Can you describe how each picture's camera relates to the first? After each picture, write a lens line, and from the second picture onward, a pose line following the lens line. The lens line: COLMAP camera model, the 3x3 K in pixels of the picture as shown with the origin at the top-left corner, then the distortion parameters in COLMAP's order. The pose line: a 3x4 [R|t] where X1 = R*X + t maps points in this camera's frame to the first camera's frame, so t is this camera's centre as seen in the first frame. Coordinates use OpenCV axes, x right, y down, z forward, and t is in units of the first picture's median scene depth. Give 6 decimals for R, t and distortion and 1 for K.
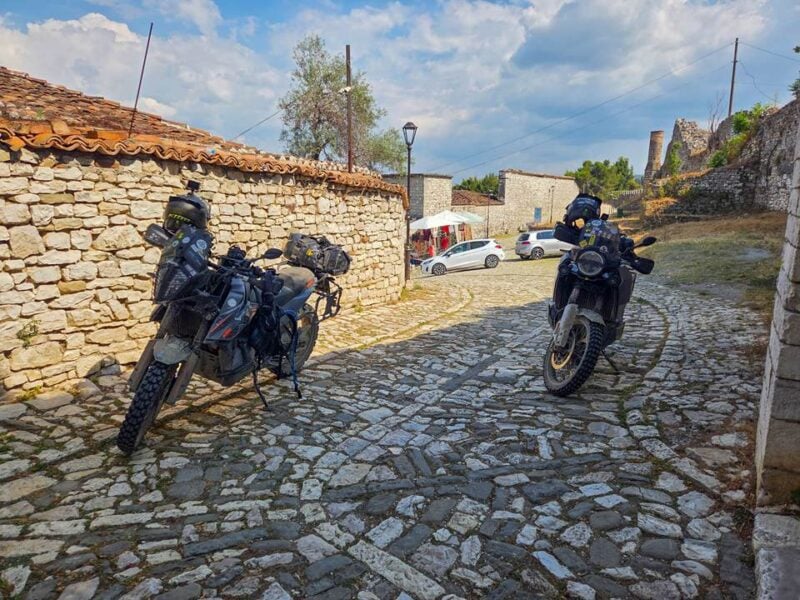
lens RADIAL K [[531.0, 0, 400.6], [0, 531.0, 300.4], [0, 0, 1]] dist [0.042997, -0.004844]
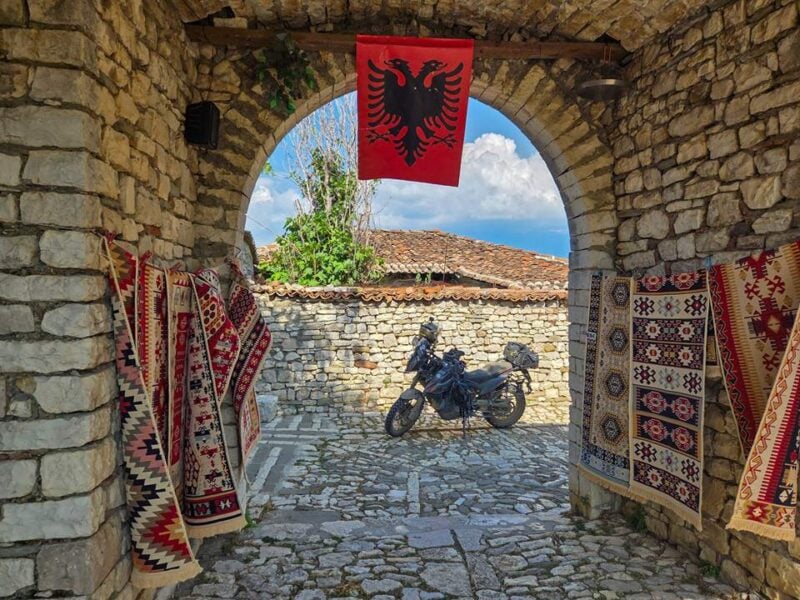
lens RADIAL K [[531.0, 0, 400.0], [0, 531.0, 302.2], [0, 0, 1]] dist [0.042997, -0.004844]
pose [[0.647364, -0.004470, -0.762168, 0.998561], [-0.120468, 0.986813, -0.108110, -0.030378], [0.752601, 0.161803, 0.638288, -0.404704]]
